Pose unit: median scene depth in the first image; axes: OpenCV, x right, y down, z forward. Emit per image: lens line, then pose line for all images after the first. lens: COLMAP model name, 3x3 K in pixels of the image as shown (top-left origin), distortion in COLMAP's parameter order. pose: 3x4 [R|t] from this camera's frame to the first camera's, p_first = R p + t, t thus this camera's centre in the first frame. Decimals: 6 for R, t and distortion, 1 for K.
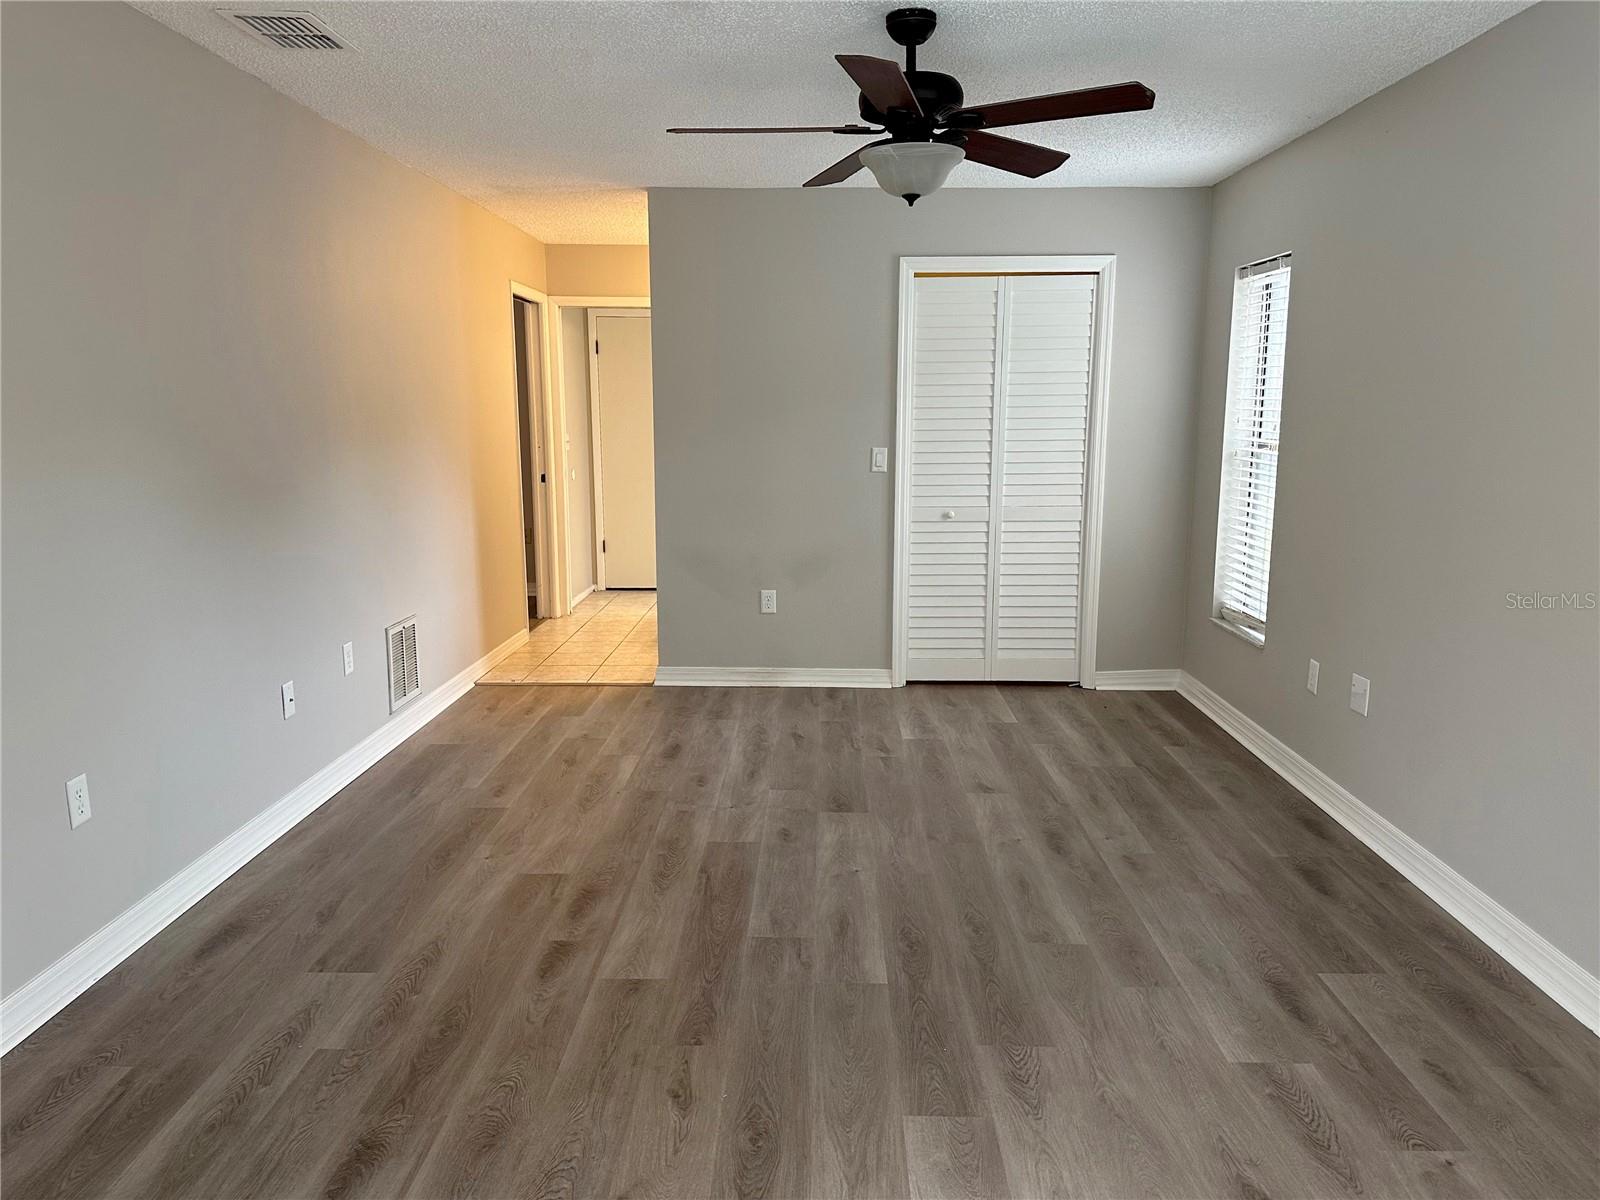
lens RADIAL K [[1126.5, 0, 800.0], [0, 1126.5, 600.0], [0, 0, 1]] dist [0.113933, -0.240462]
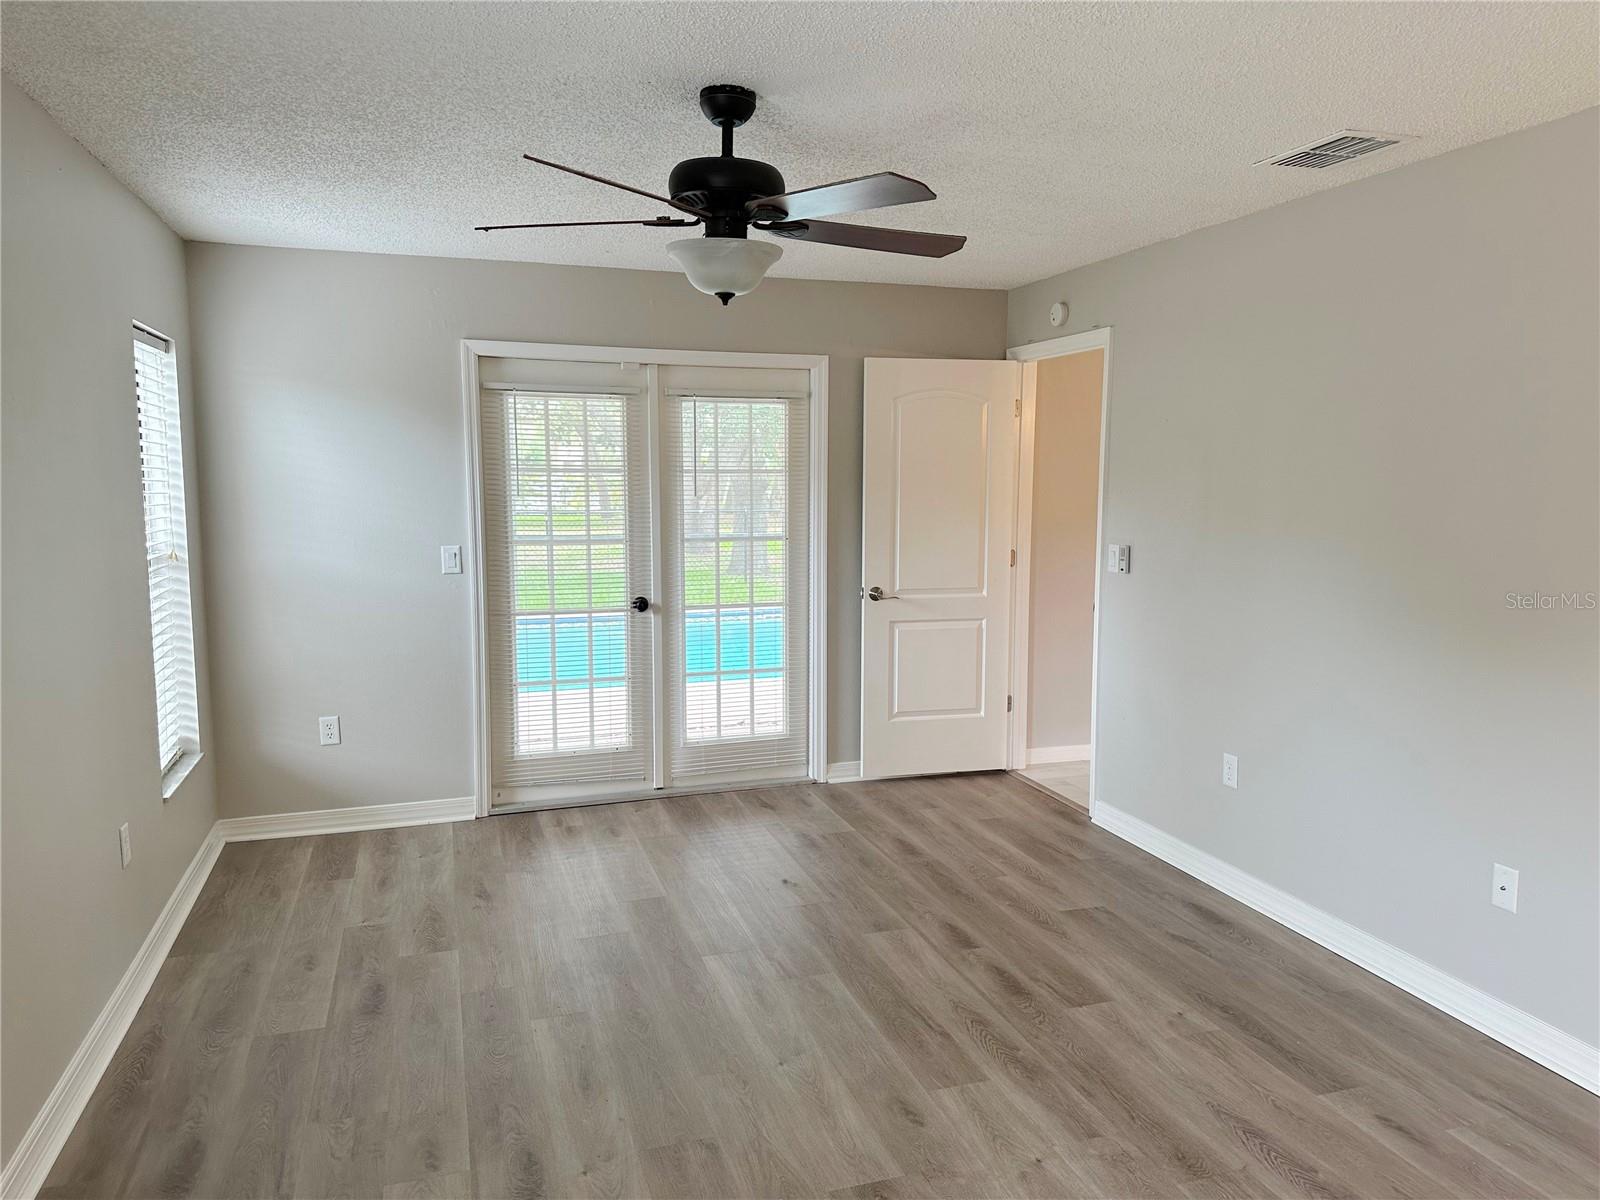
lens RADIAL K [[1126.5, 0, 800.0], [0, 1126.5, 600.0], [0, 0, 1]] dist [0.113933, -0.240462]
pose [[-0.945644, 0.030427, -0.323777, 0.315965], [-0.059718, 0.962435, 0.264863, -0.334861], [0.319674, 0.269801, -0.908304, 1.759342]]
